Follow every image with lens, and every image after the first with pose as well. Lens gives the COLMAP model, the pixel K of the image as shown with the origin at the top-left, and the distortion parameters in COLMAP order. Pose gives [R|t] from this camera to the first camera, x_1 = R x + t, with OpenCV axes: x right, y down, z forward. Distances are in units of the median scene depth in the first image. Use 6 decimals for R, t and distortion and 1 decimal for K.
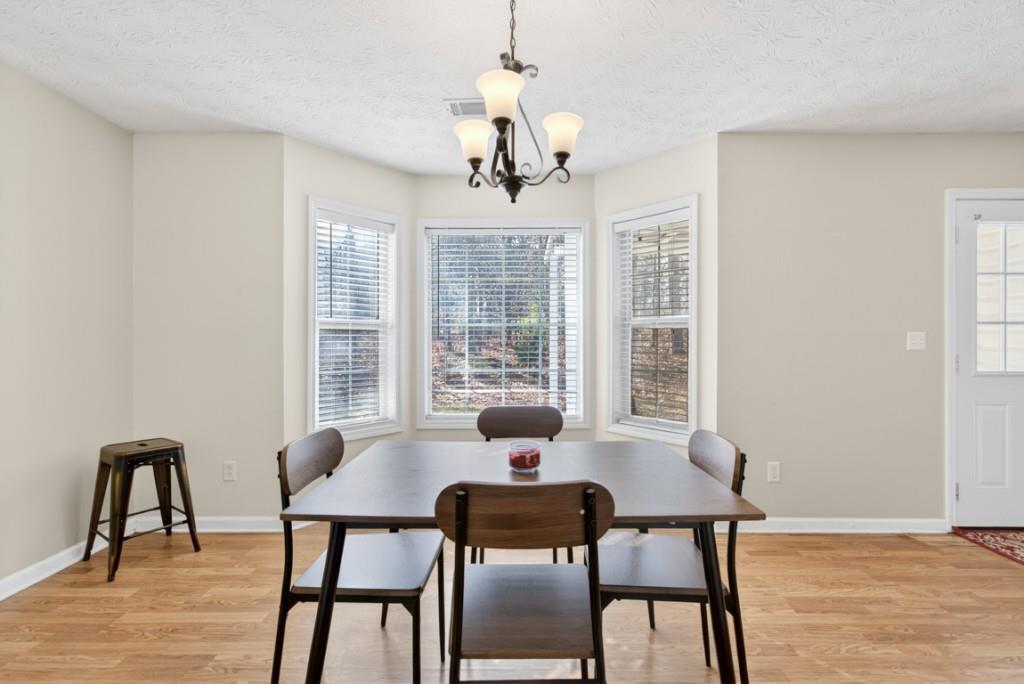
lens RADIAL K [[456.8, 0, 512.0], [0, 456.8, 342.0], [0, 0, 1]] dist [-0.013635, -0.000110]
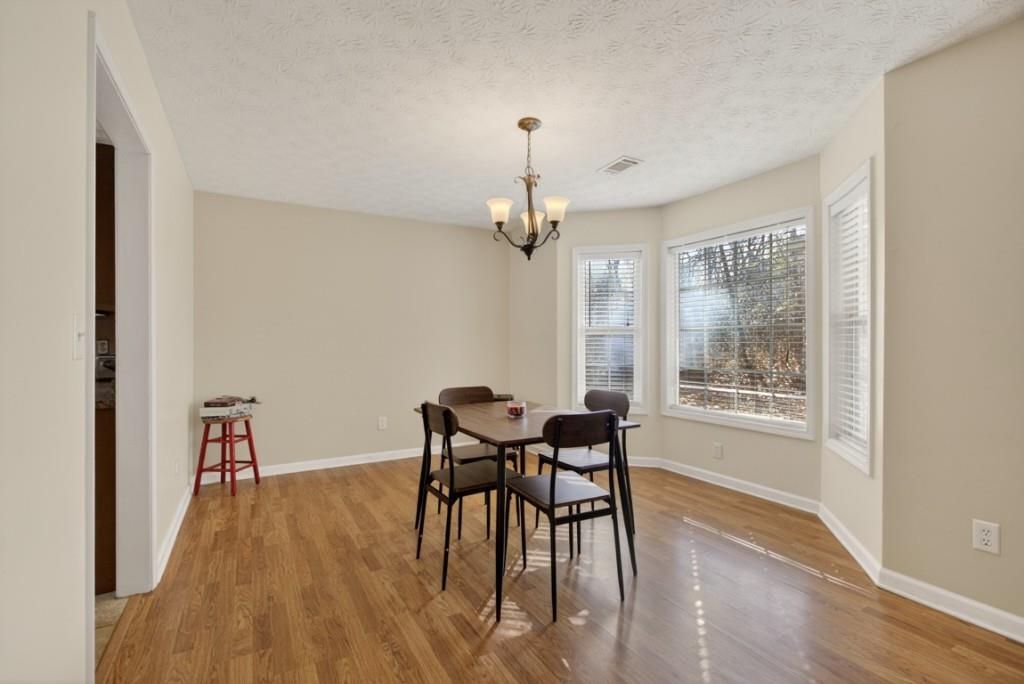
lens RADIAL K [[458.3, 0, 511.0], [0, 458.3, 346.6], [0, 0, 1]] dist [-0.008595, 0.000140]
pose [[0.498679, 0.005391, -0.866770, 1.378881], [-0.000828, 0.999983, 0.005743, 0.002938], [0.866787, -0.002146, 0.498675, 0.097150]]
